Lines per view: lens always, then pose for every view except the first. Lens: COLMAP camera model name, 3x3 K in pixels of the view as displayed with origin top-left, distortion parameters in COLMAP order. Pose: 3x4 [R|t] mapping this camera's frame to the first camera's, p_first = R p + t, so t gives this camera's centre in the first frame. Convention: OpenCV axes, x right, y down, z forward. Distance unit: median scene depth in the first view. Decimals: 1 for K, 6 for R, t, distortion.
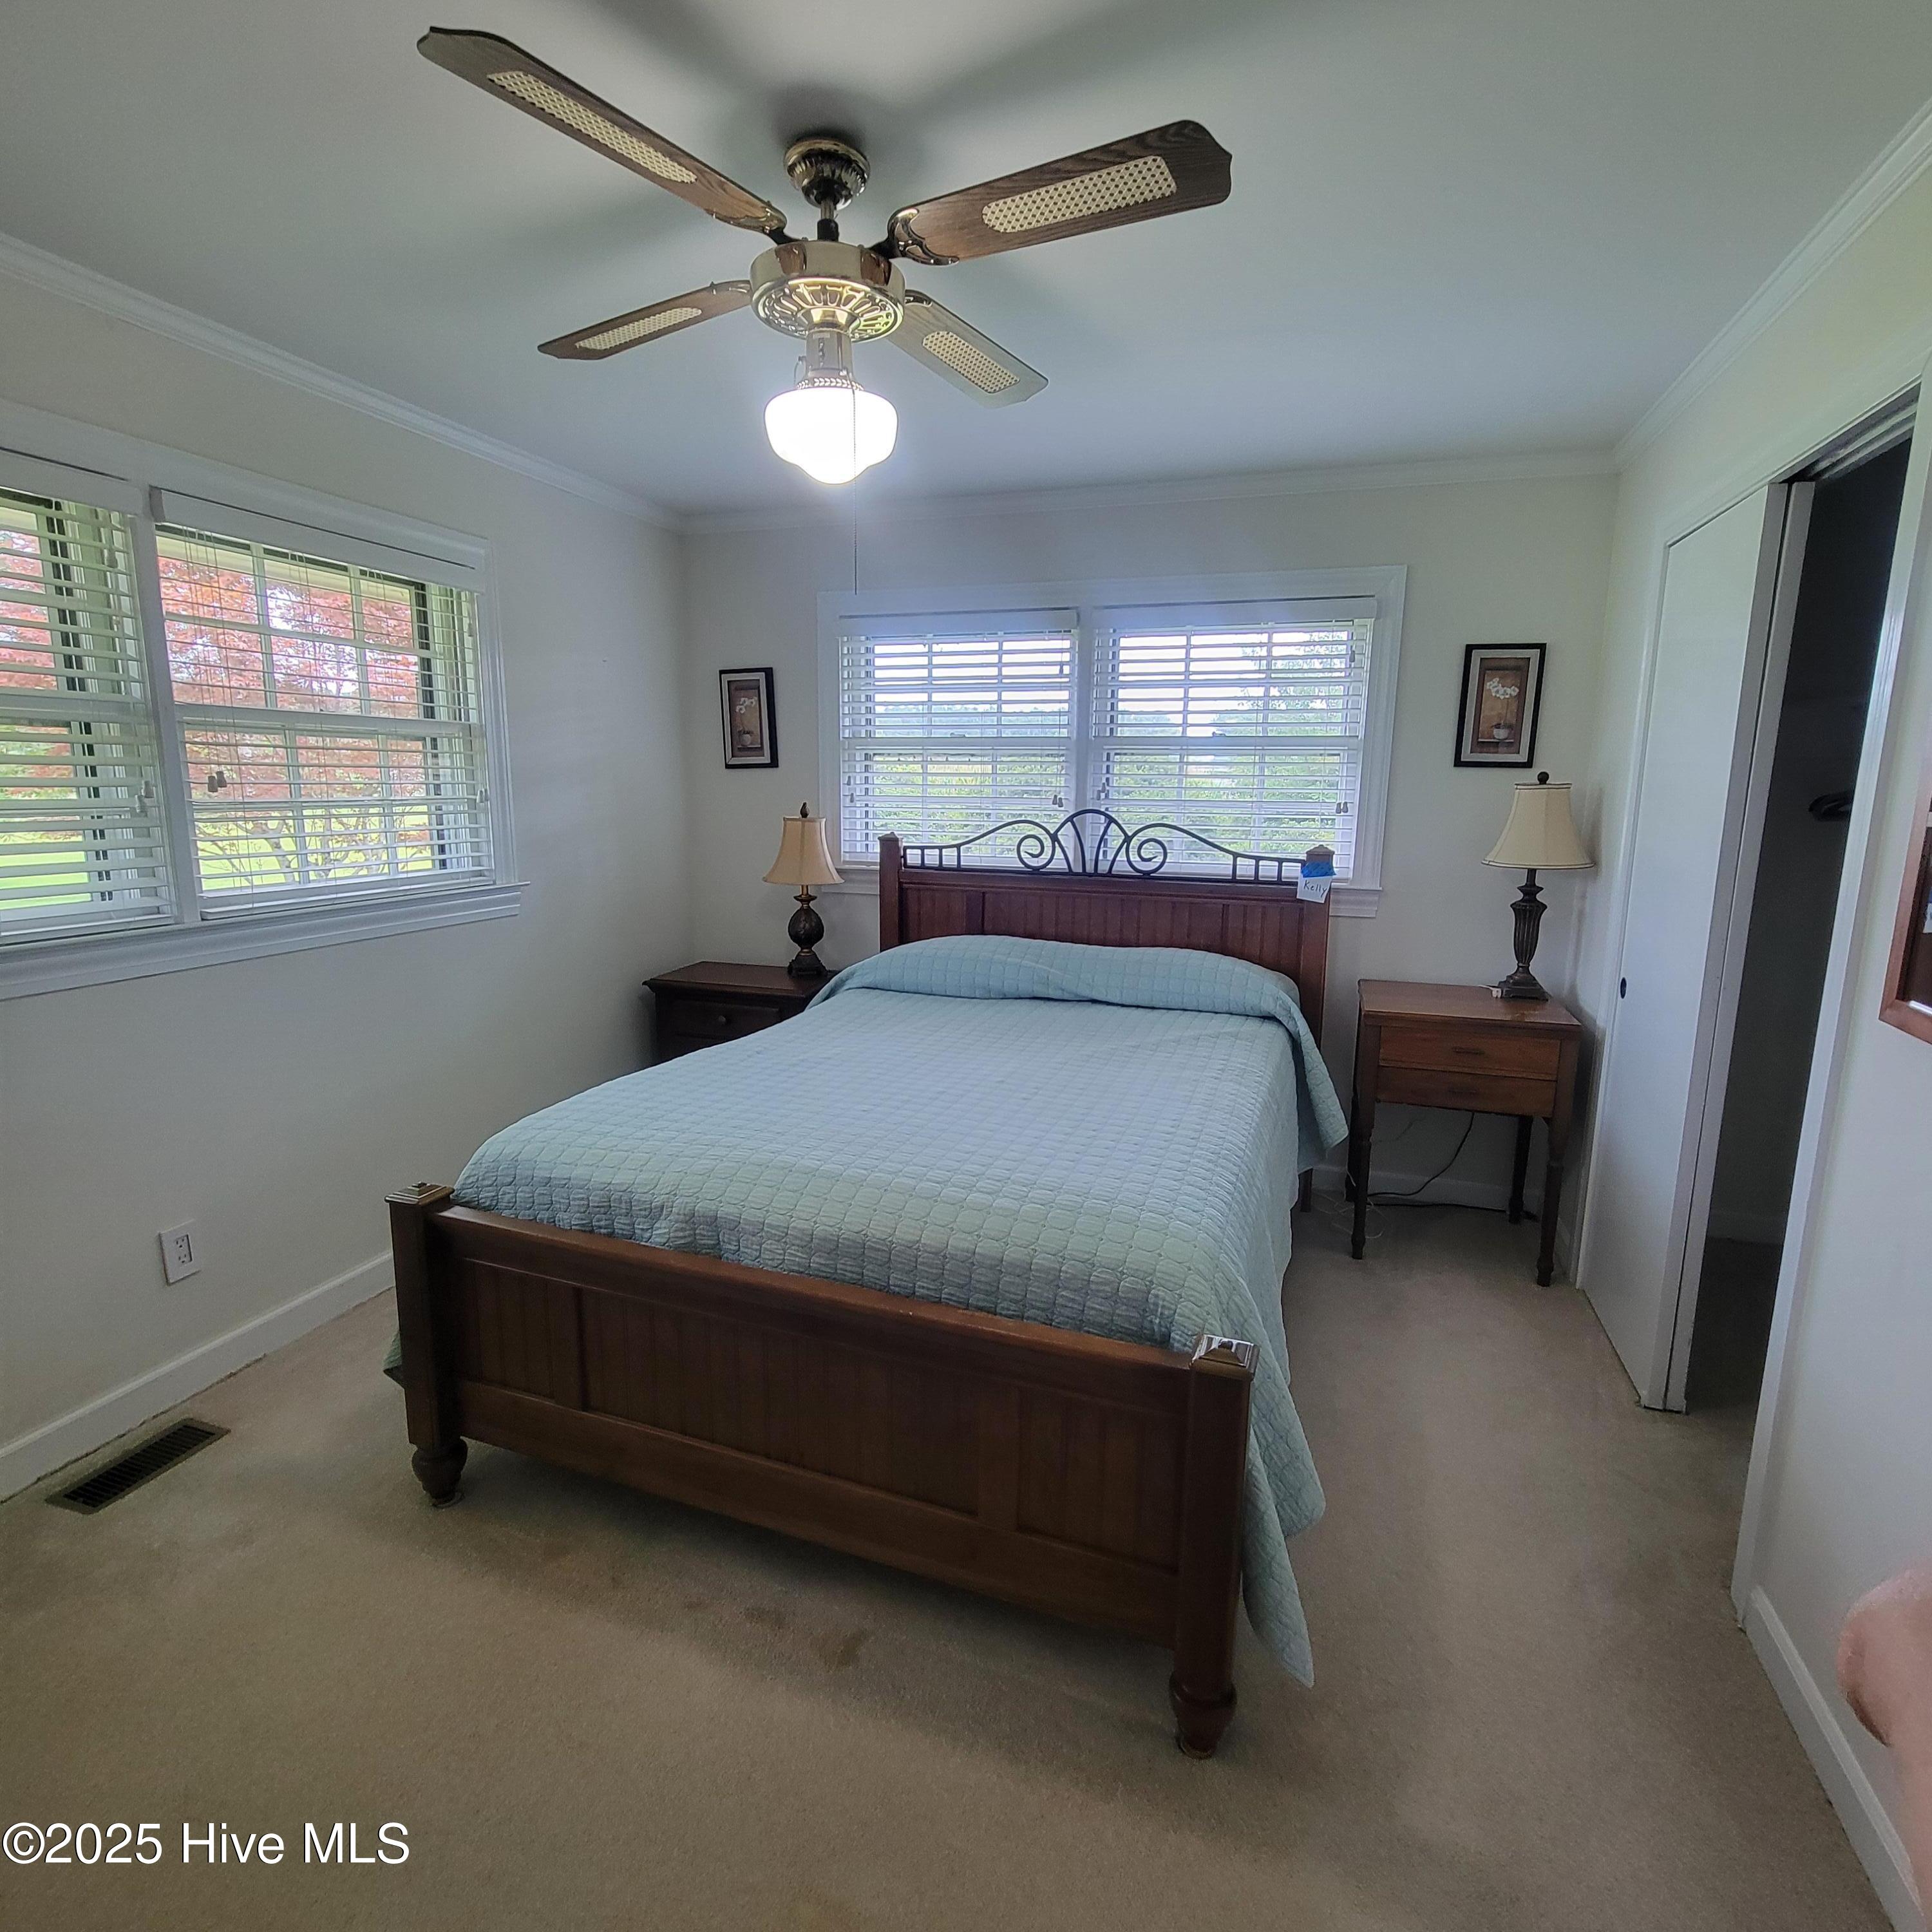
lens RADIAL K [[1055.3, 0, 966.7], [0, 1055.3, 978.9], [0, 0, 1]] dist [0.007666, -0.000047]
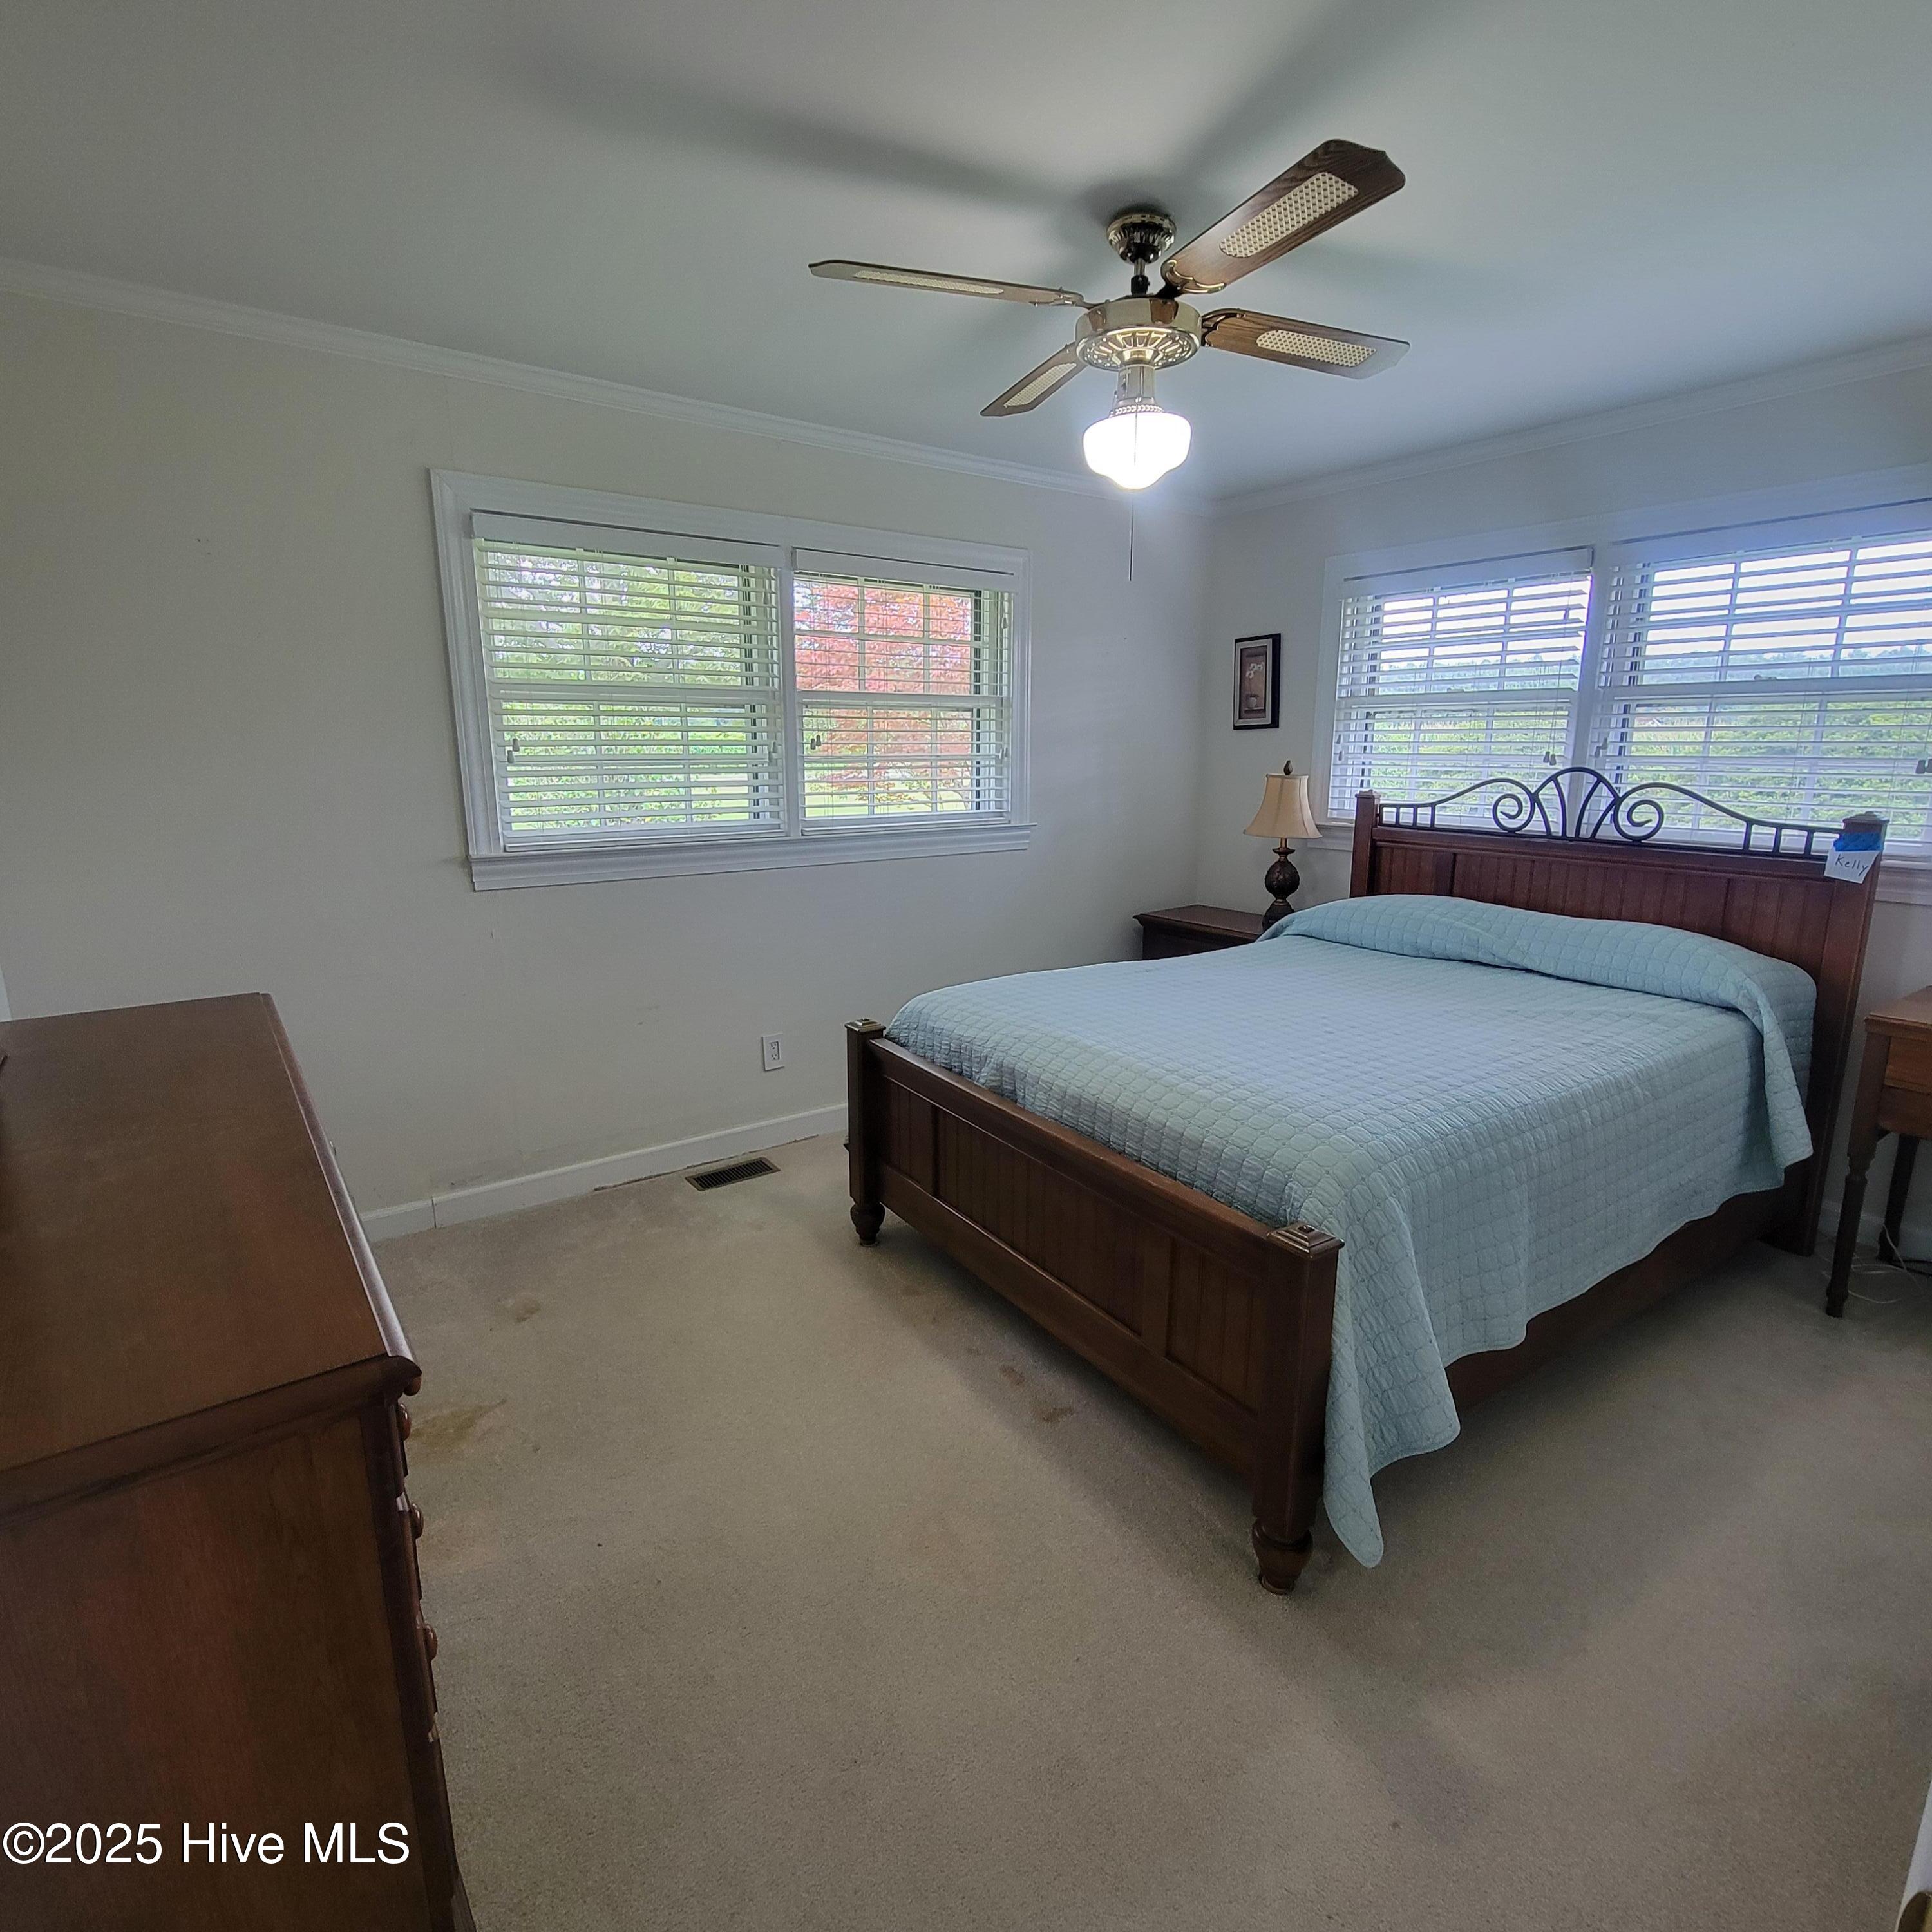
lens RADIAL K [[1055.3, 0, 967.3], [0, 1055.3, 981.7], [0, 0, 1]] dist [0.007666, -0.000047]
pose [[0.808044, 0.121417, -0.576474, 0.365984], [-0.103292, 0.992572, 0.064271, 0.031098], [0.579996, 0.007612, 0.814584, -0.084011]]
